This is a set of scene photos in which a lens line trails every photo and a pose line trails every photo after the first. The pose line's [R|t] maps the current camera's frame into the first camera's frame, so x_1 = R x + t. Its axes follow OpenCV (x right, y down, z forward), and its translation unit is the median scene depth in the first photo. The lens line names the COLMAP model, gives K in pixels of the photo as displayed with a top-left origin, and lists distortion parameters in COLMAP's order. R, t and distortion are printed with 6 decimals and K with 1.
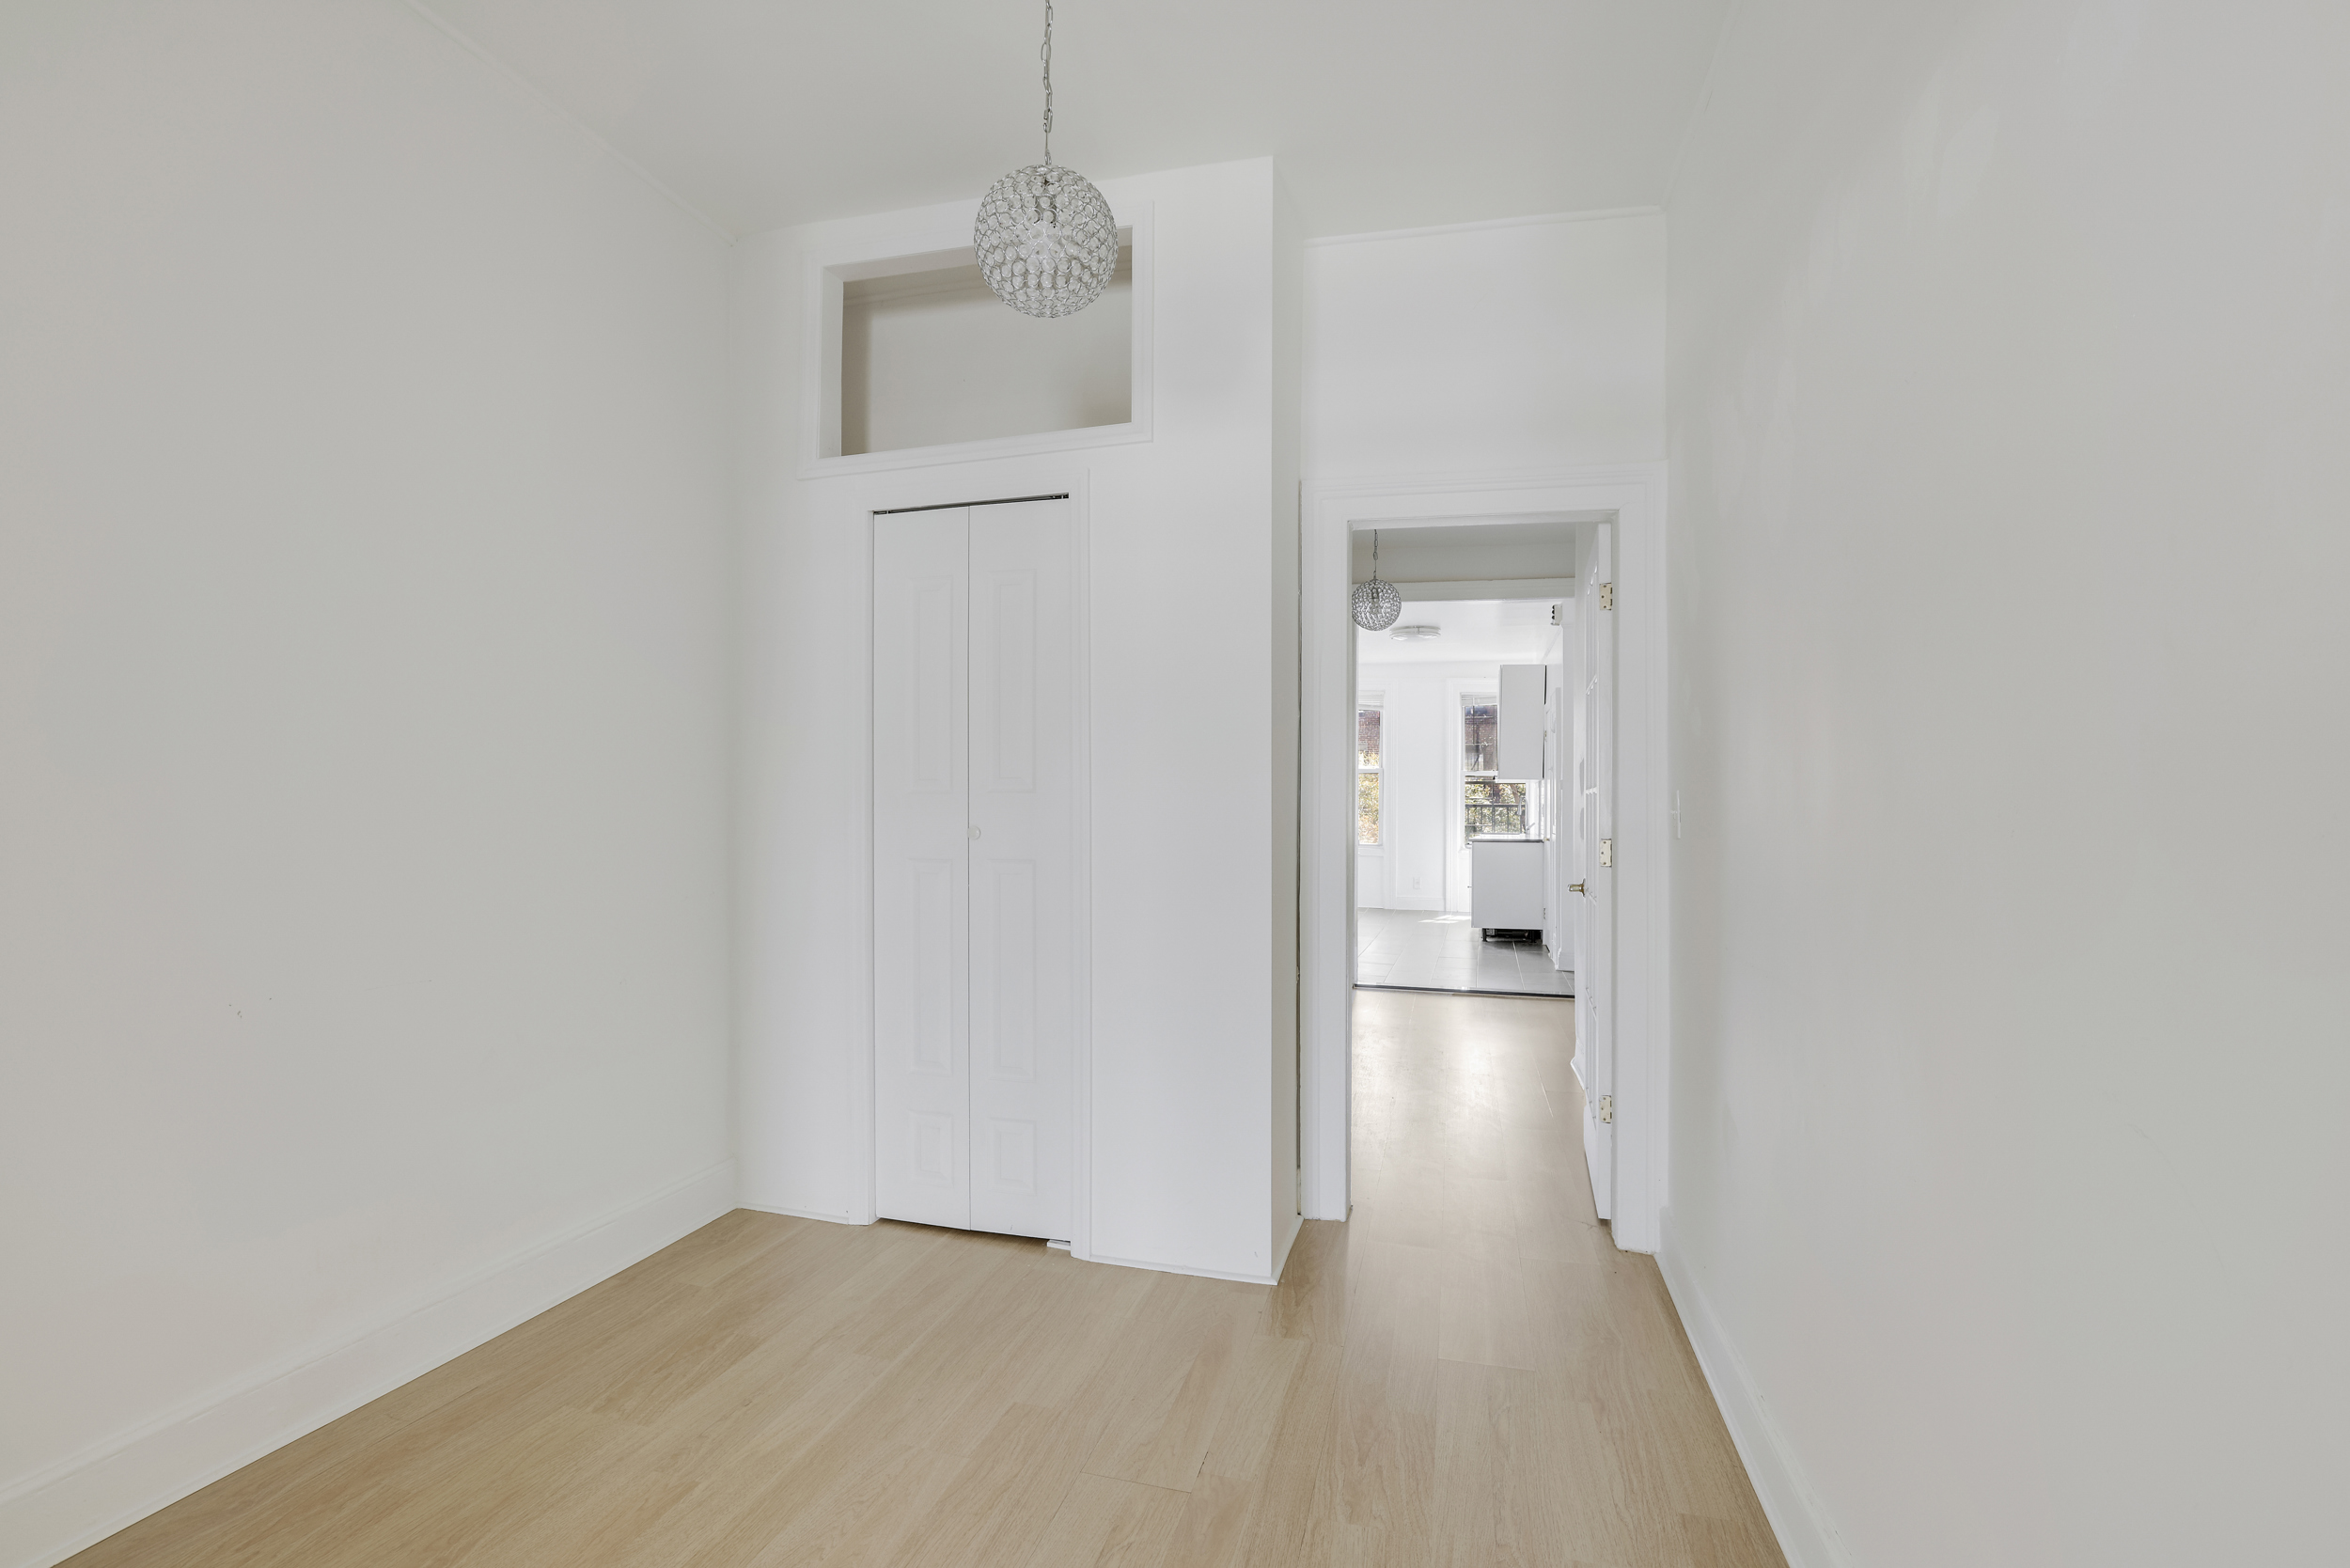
lens RADIAL K [[1177.5, 0, 1198.1], [0, 1177.5, 795.3], [0, 0, 1]] dist [-0.039540, 0.020359]
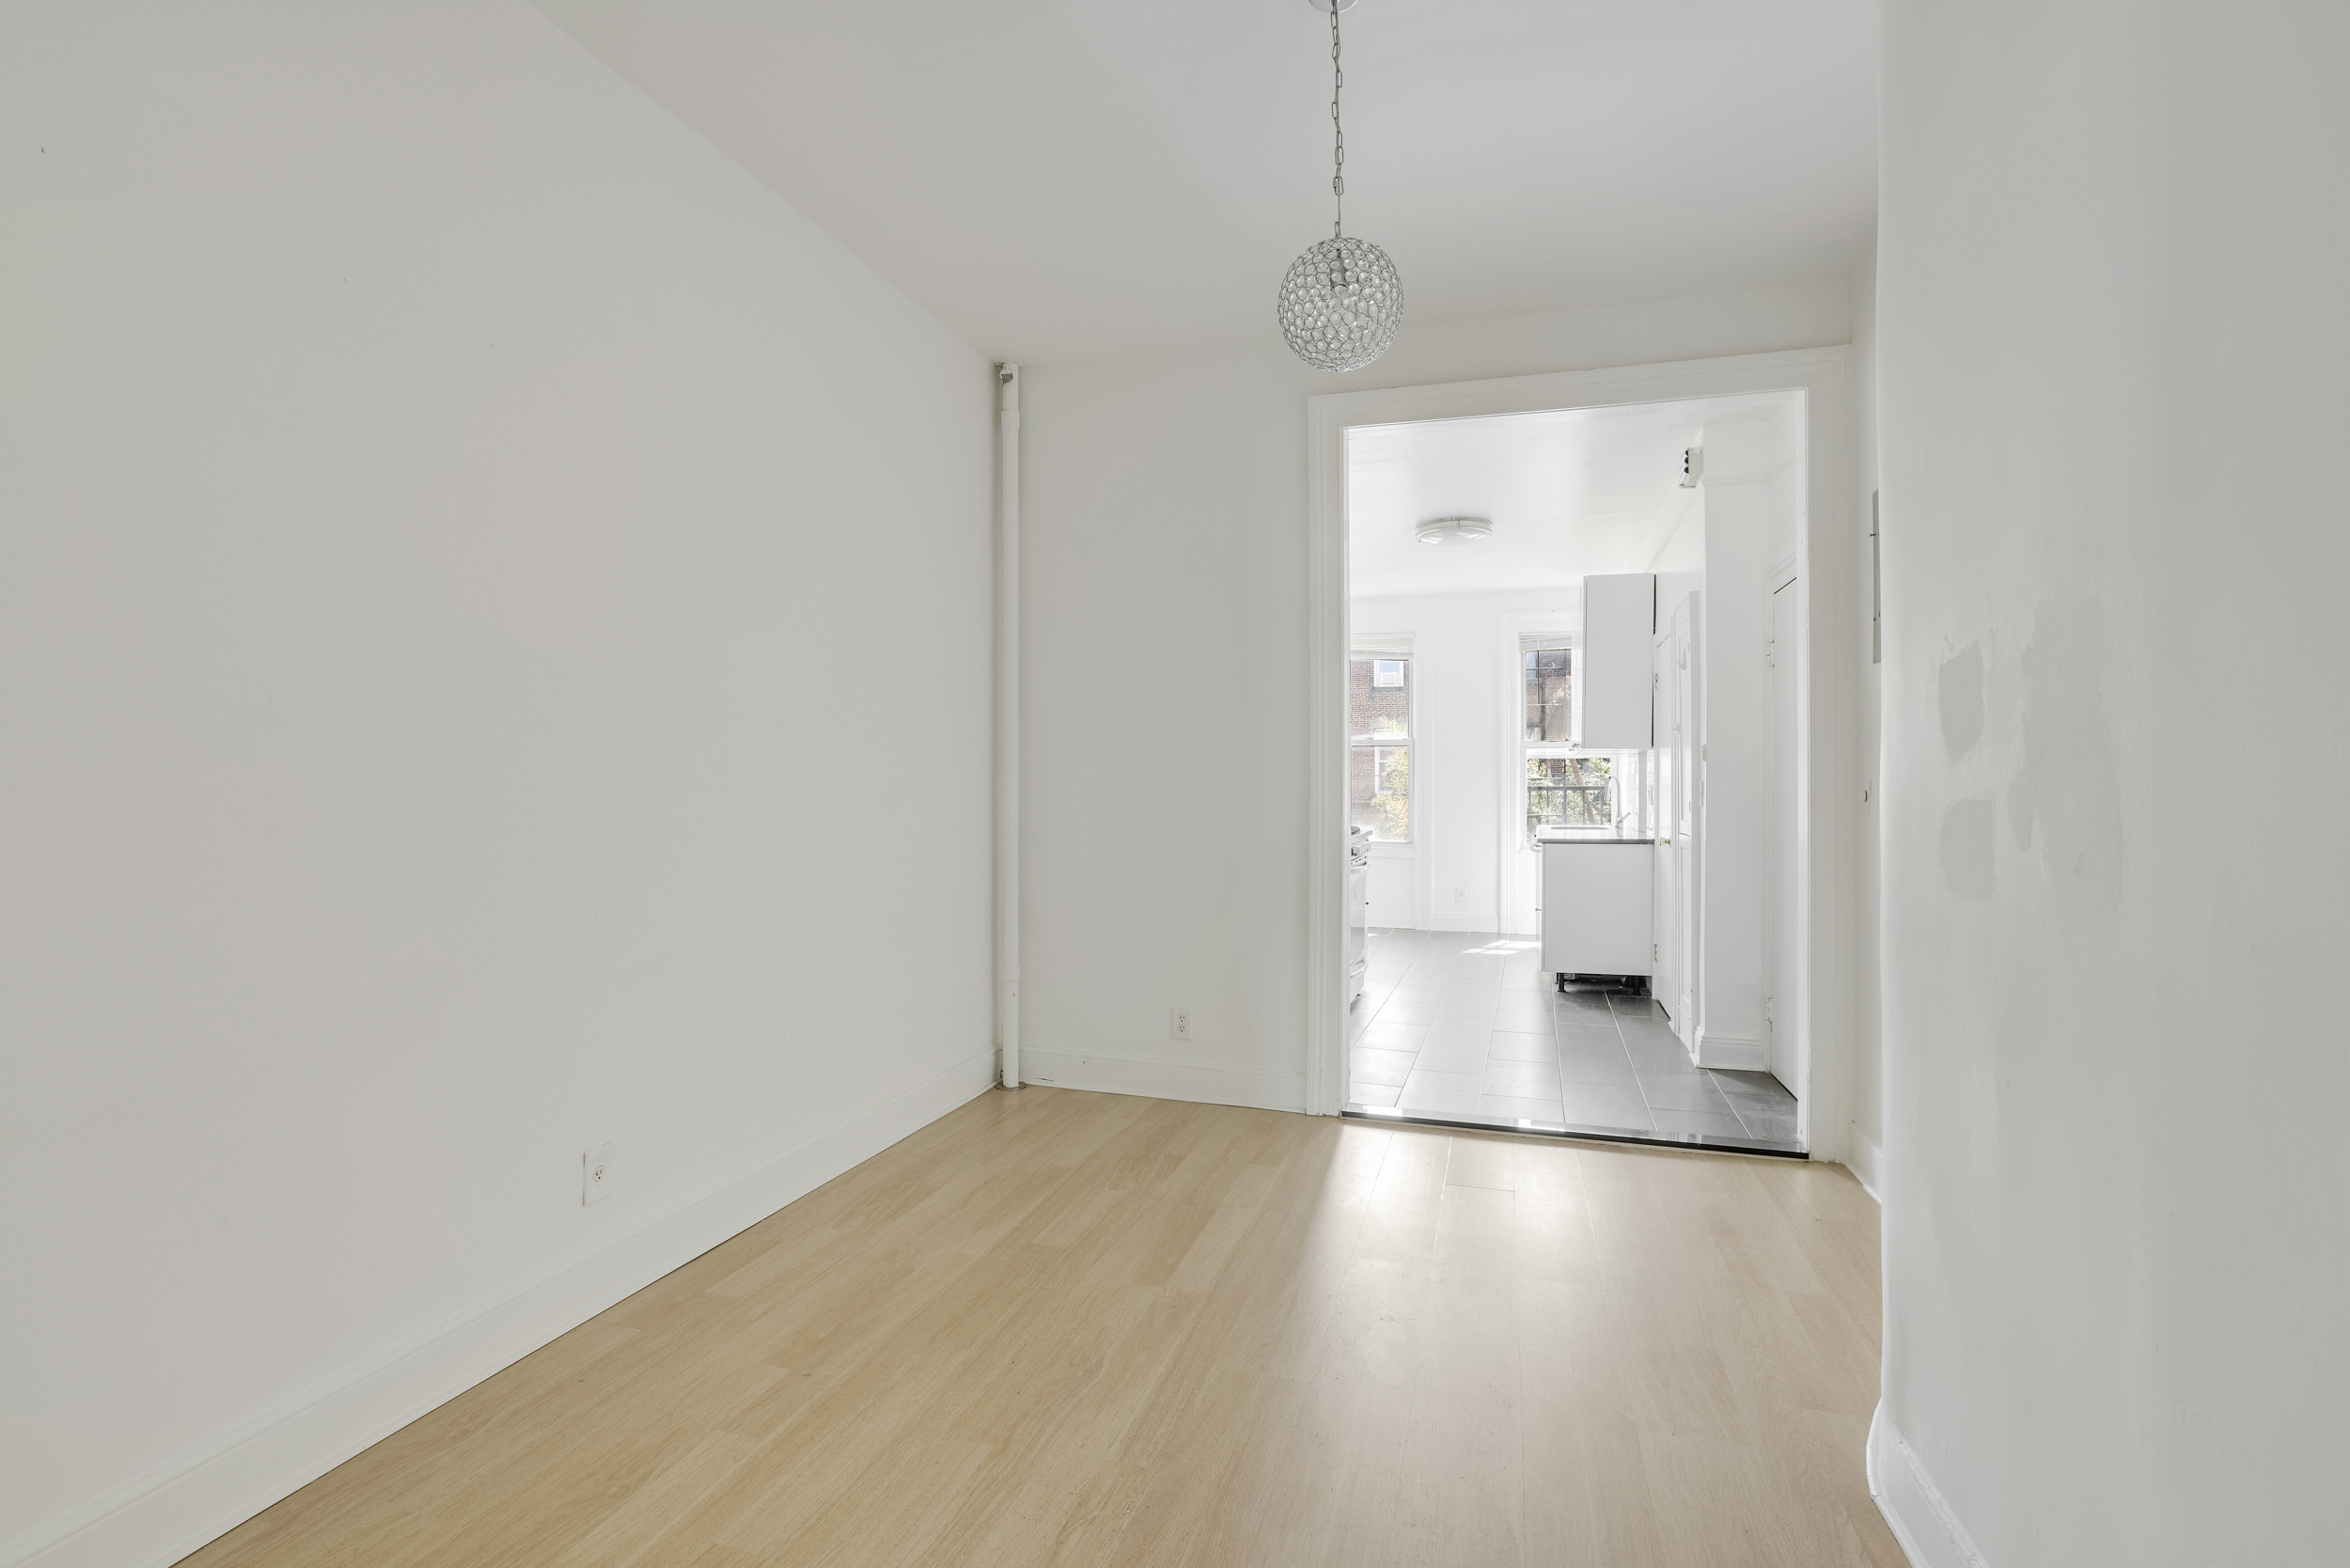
lens RADIAL K [[1177.5, 0, 1184.2], [0, 1177.5, 785.0], [0, 0, 1]] dist [-0.039540, 0.020359]
pose [[0.998496, -0.002952, -0.054745, 0.058536], [0.002934, 0.999996, -0.000401, 0.006377], [0.054746, 0.000240, 0.998500, 0.279219]]
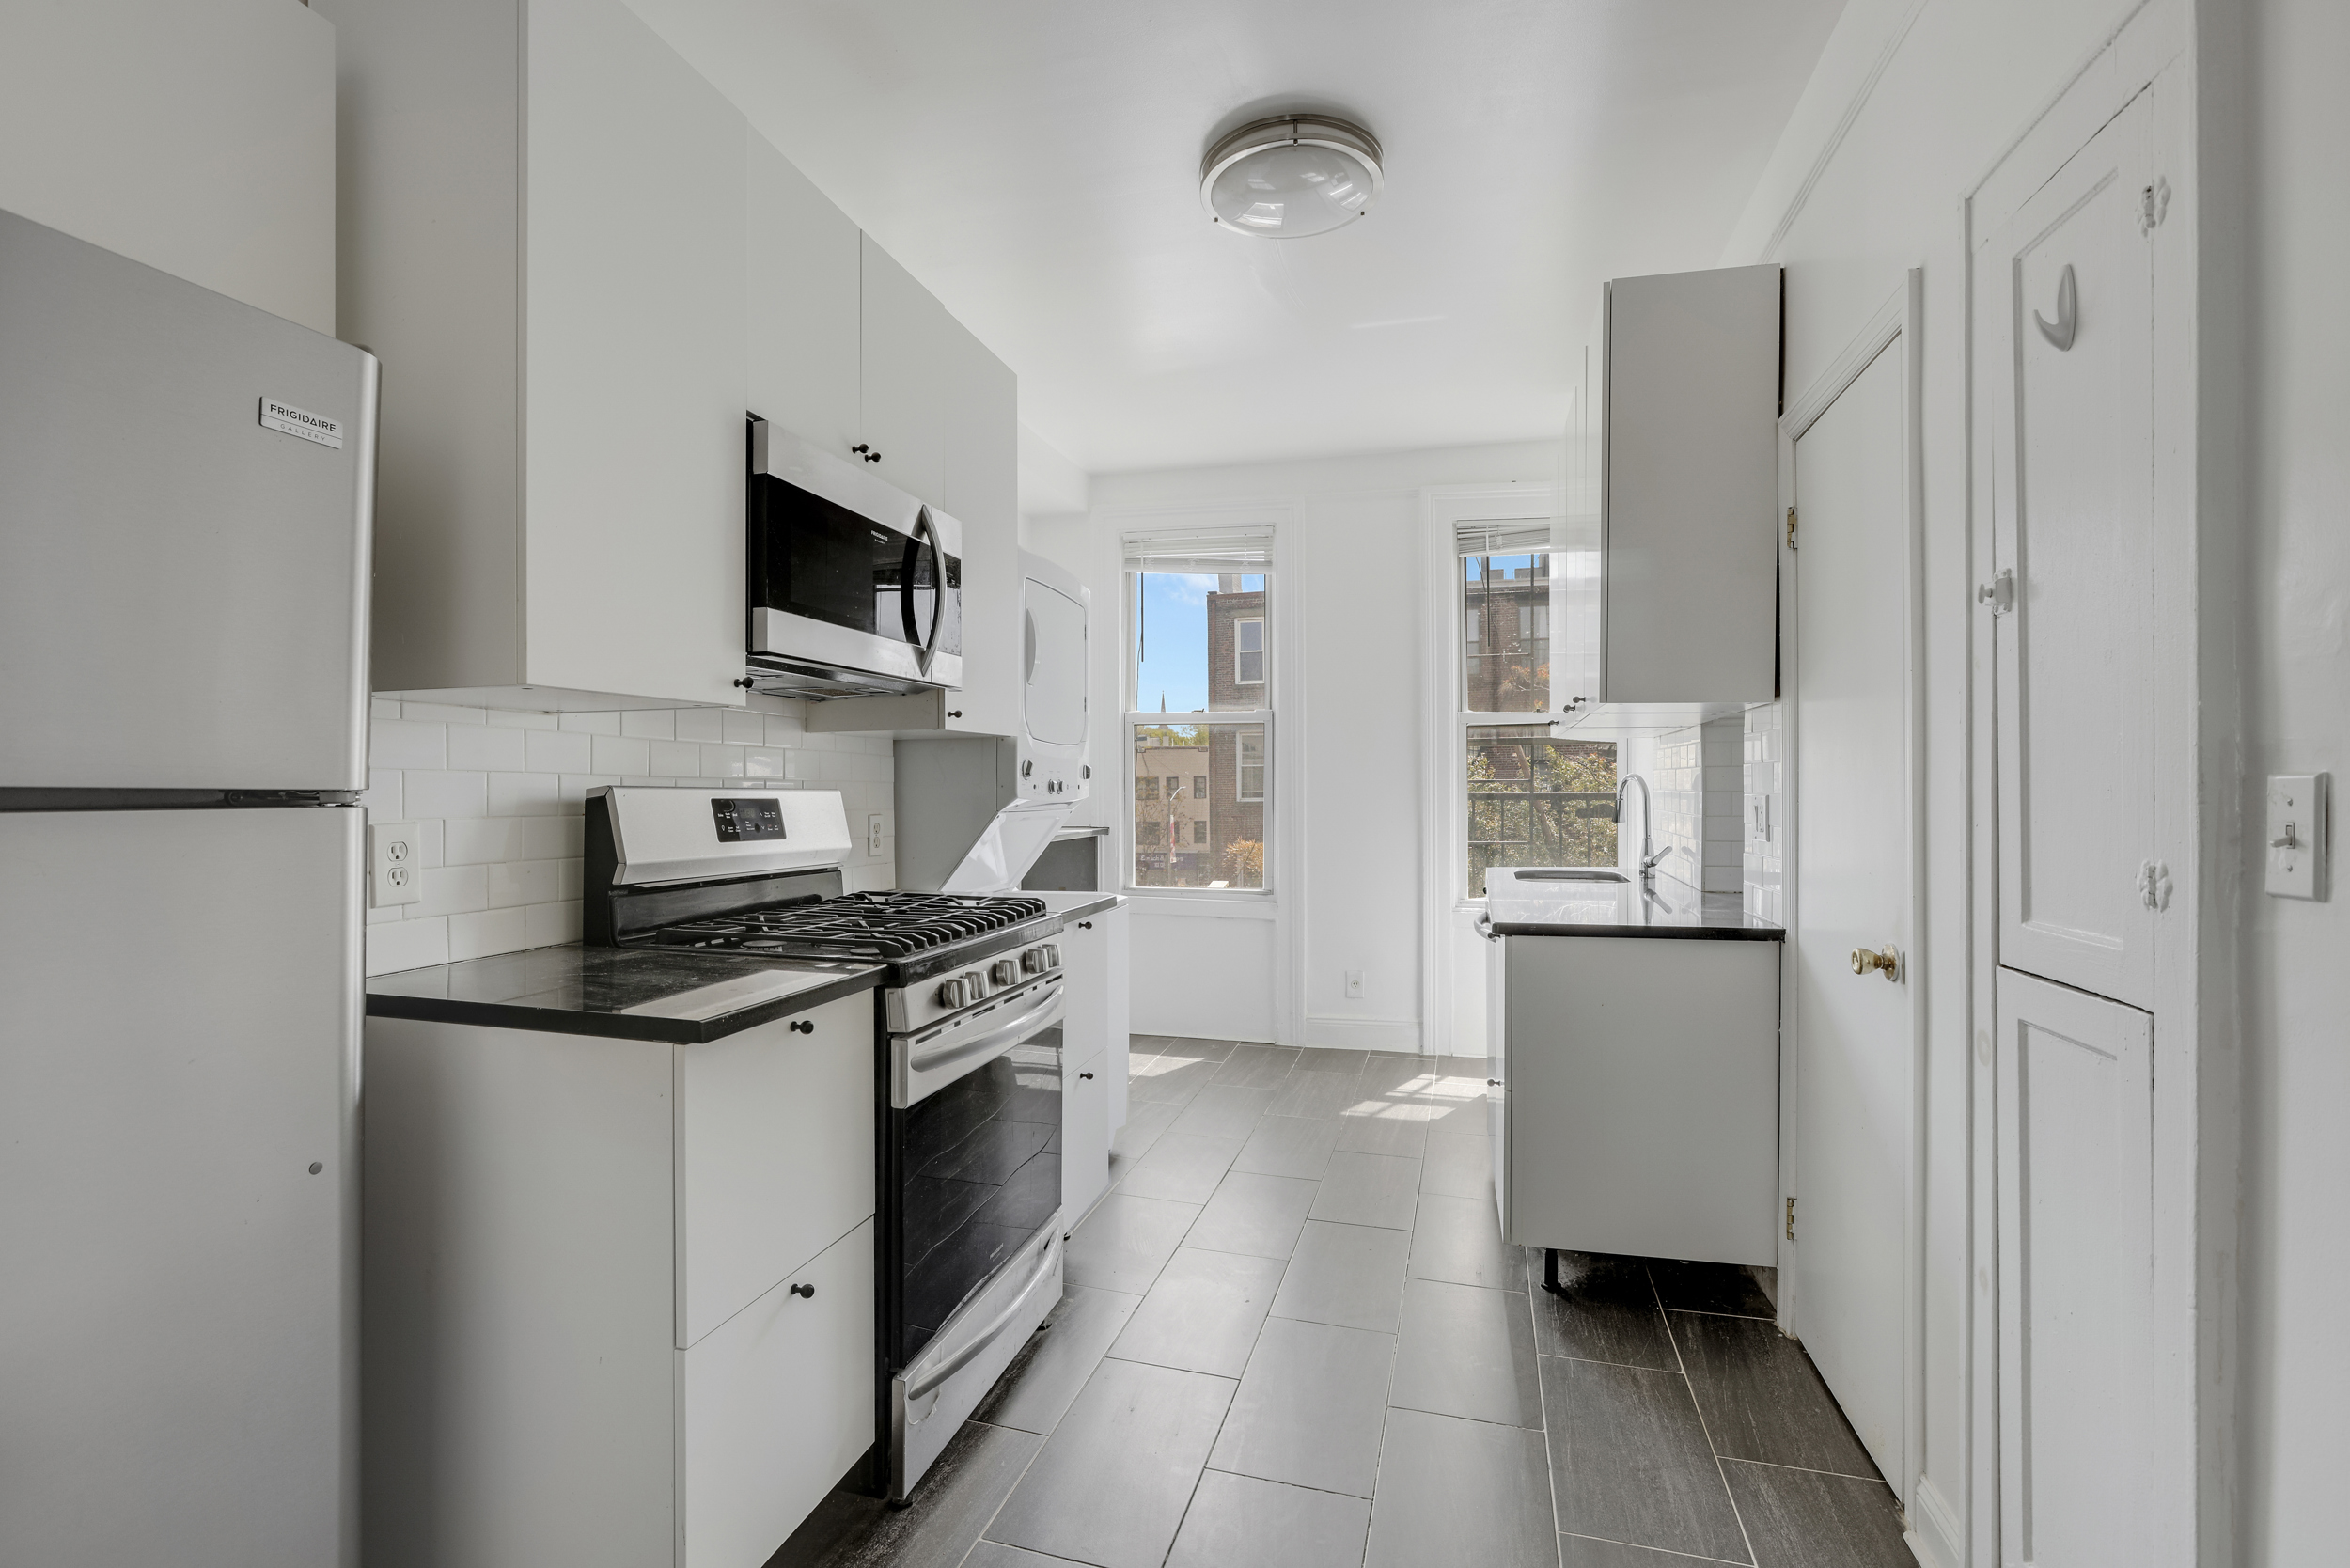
lens RADIAL K [[1177.5, 0, 1184.5], [0, 1177.5, 783.1], [0, 0, 1]] dist [-0.039540, 0.020359]
pose [[0.999951, -0.002998, -0.009457, 0.139601], [0.002939, 0.999976, -0.006196, 0.005803], [0.009475, 0.006168, 0.999936, 0.624254]]
